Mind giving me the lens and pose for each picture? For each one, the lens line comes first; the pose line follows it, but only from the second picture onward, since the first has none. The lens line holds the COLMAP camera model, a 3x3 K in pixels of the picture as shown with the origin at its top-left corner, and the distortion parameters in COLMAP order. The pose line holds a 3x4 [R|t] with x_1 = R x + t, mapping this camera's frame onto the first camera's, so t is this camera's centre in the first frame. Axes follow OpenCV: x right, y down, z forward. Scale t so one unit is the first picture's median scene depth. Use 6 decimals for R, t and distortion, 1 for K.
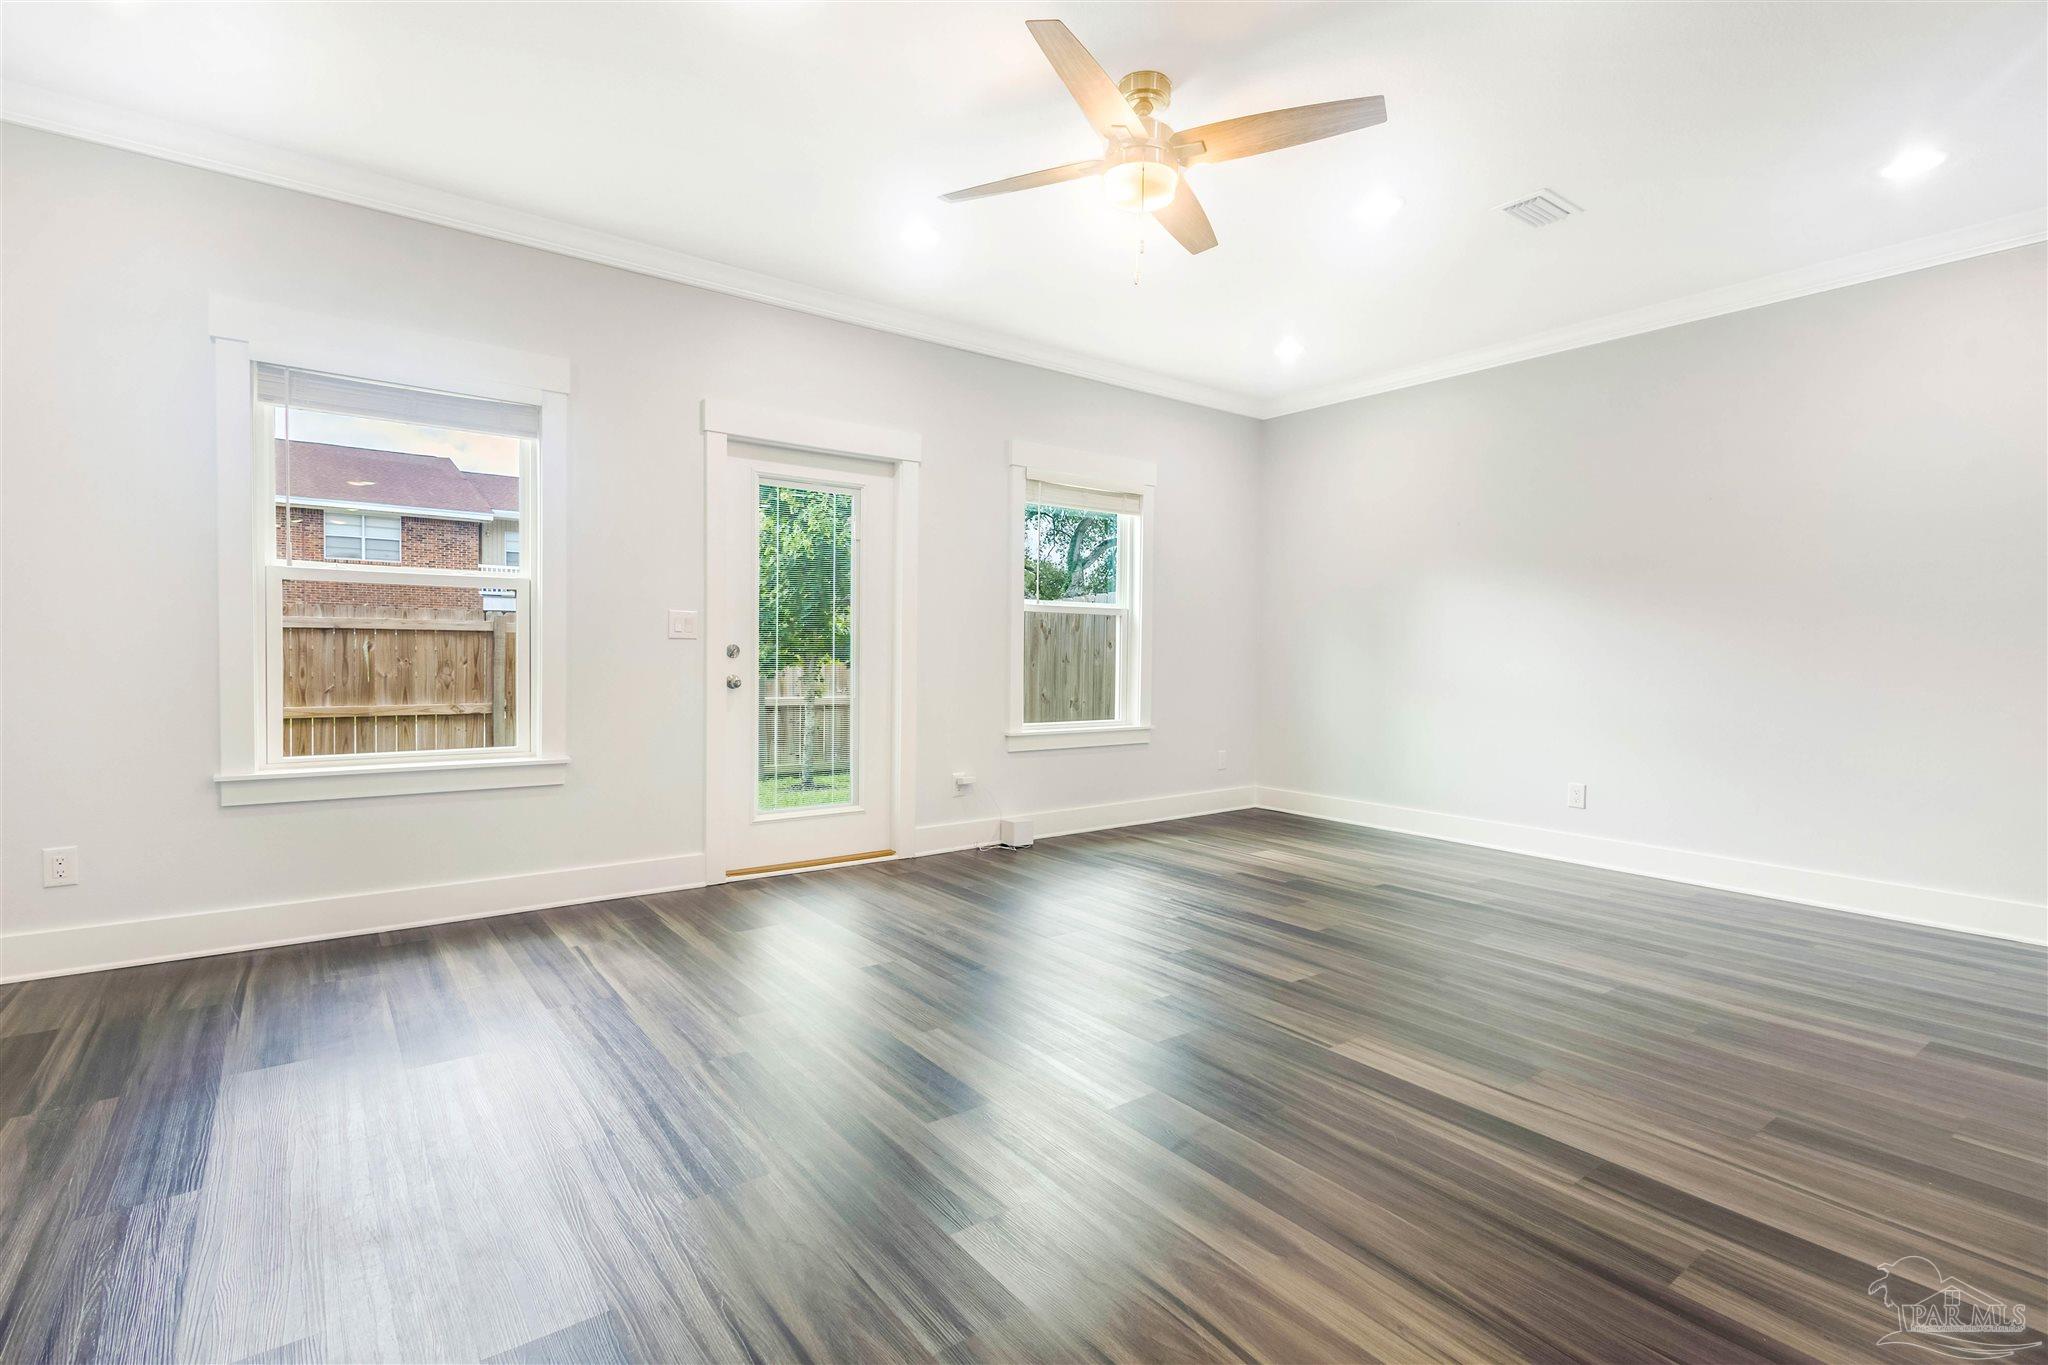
lens RADIAL K [[963.9, 0, 1033.6], [0, 963.9, 646.4], [0, 0, 1]] dist [-0.001215, -0.000325]
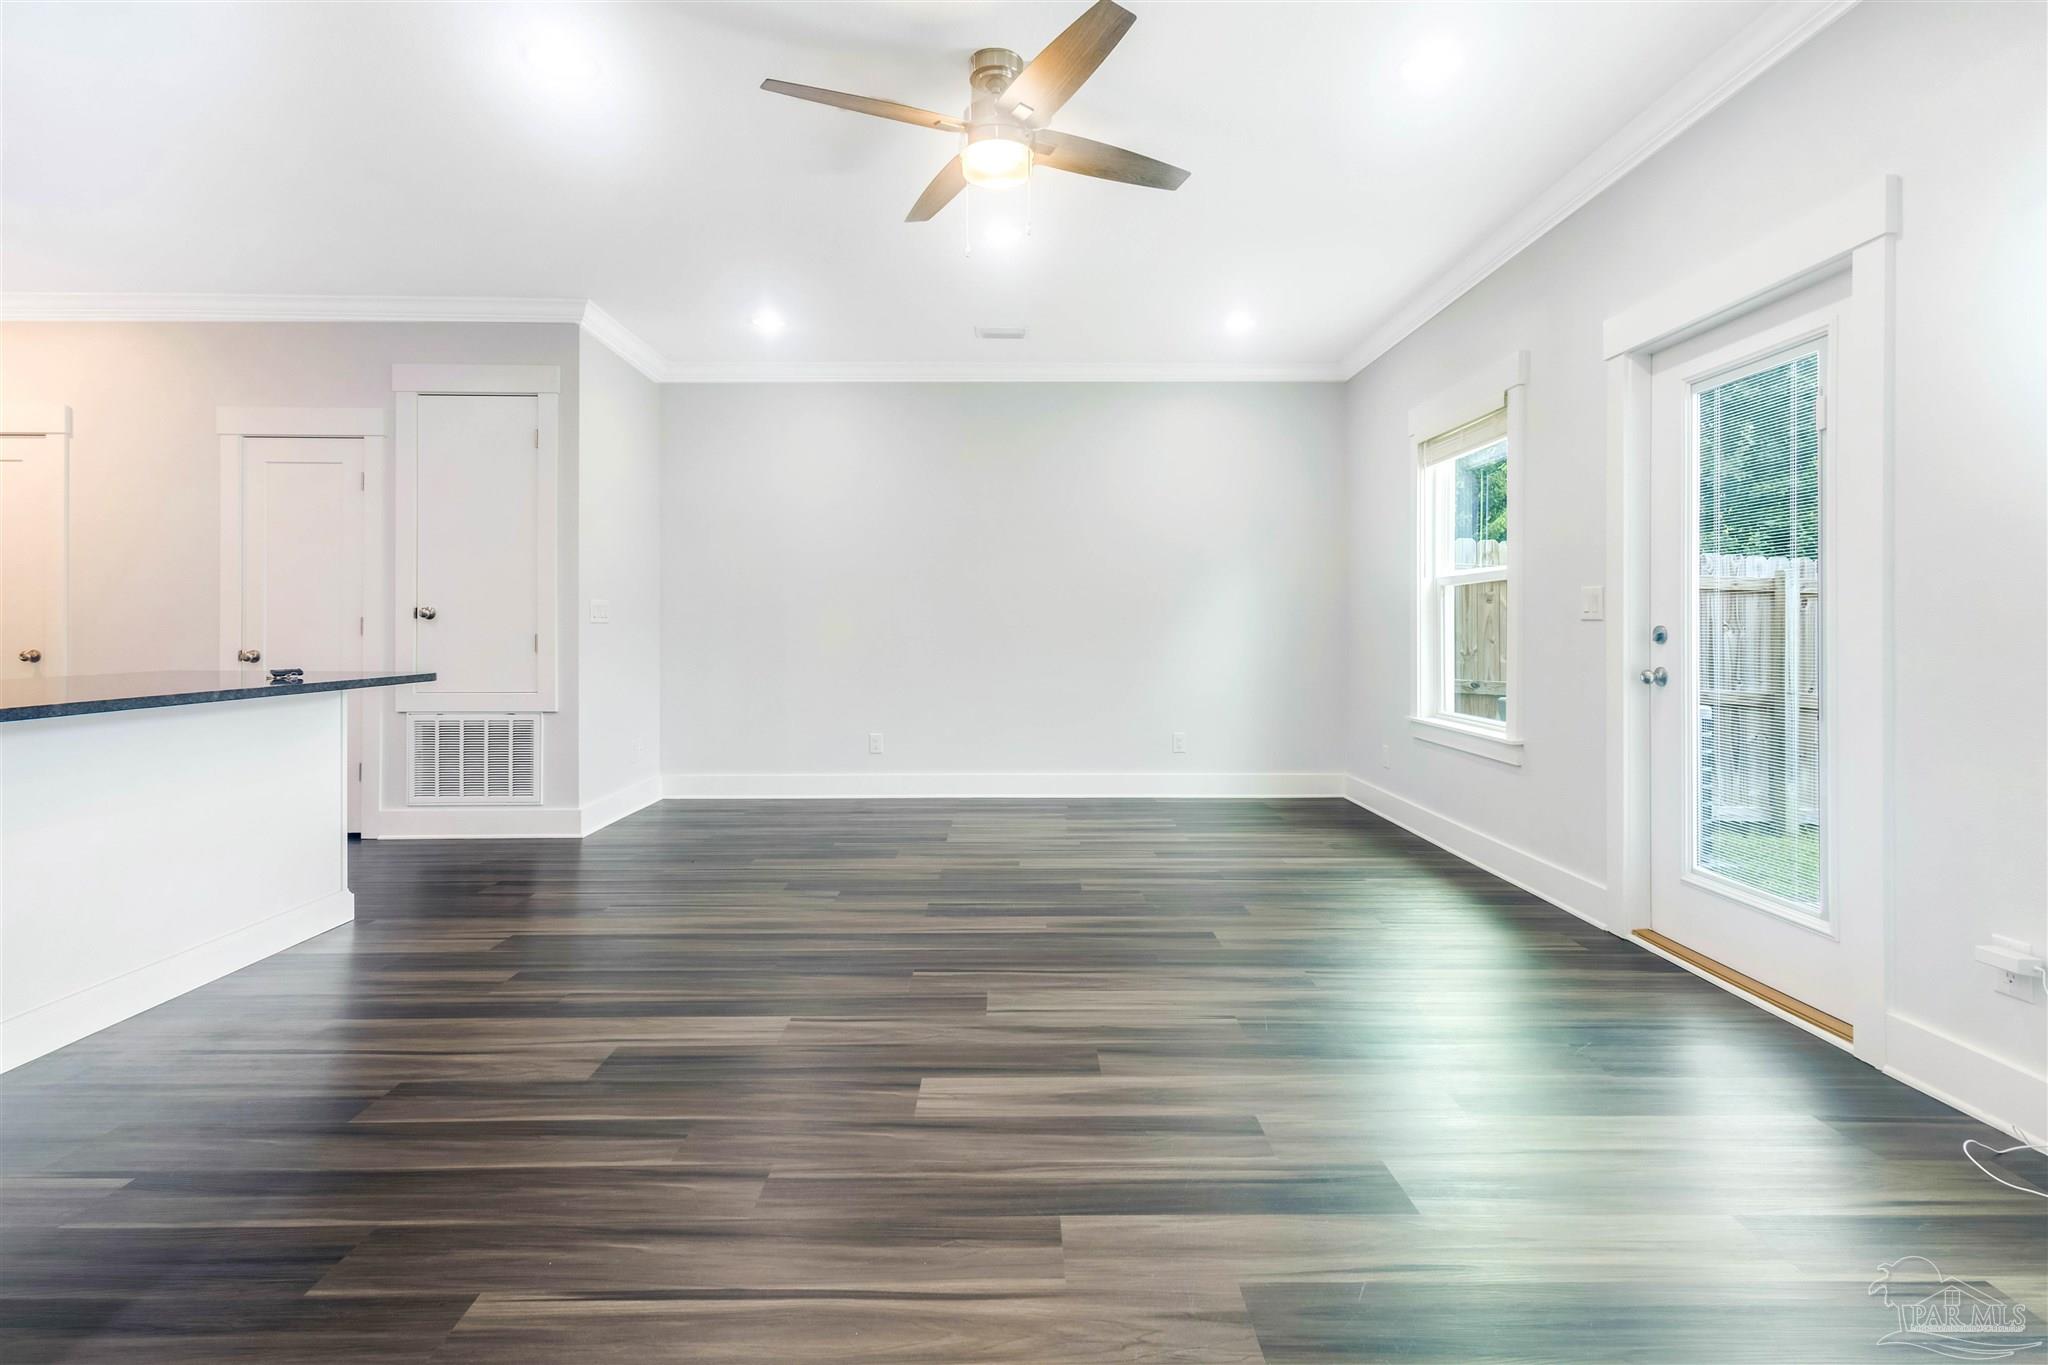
lens RADIAL K [[963.9, 0, 1033.6], [0, 963.9, 646.4], [0, 0, 1]] dist [-0.001215, -0.000325]
pose [[-0.595545, 0.003191, -0.803316, 0.678236], [-0.000630, 0.999990, 0.004440, 0.010723], [0.803322, 0.003150, -0.595537, 1.261745]]
